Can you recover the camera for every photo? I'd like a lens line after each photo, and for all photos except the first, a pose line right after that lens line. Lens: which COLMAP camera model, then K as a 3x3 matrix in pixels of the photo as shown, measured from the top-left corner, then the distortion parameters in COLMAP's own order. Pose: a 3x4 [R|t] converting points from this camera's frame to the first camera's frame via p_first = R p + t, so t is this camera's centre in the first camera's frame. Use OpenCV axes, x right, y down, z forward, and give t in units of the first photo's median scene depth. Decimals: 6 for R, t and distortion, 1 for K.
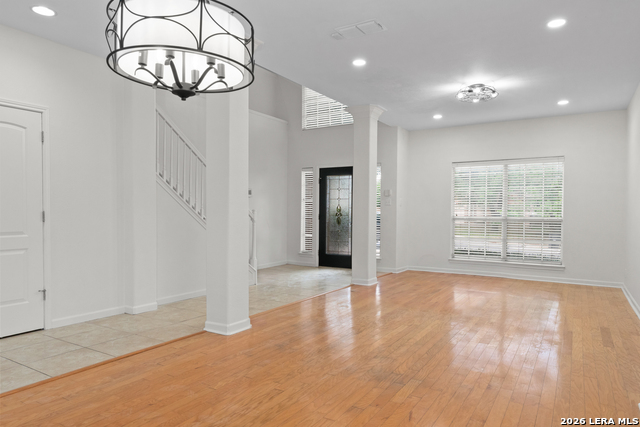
lens RADIAL K [[418.6, 0, 320.6], [0, 418.6, 216.3], [0, 0, 1]] dist [0.008116, -0.001933]
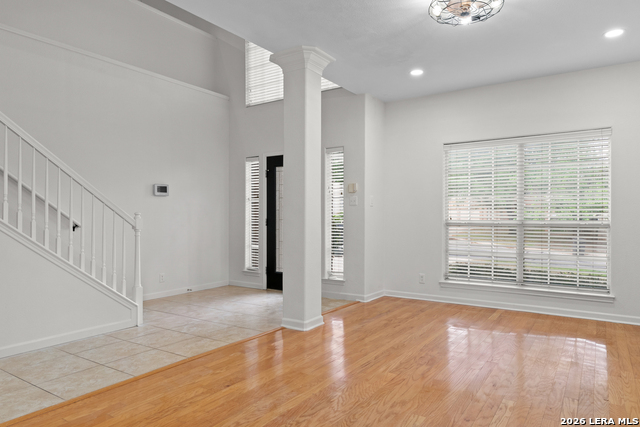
lens RADIAL K [[418.6, 0, 320.6], [0, 418.6, 216.3], [0, 0, 1]] dist [0.008116, -0.001933]
pose [[0.999258, -0.007412, -0.037790, 0.132143], [0.007053, 0.999929, -0.009631, -0.001442], [0.037858, 0.009357, 0.999239, 0.288754]]
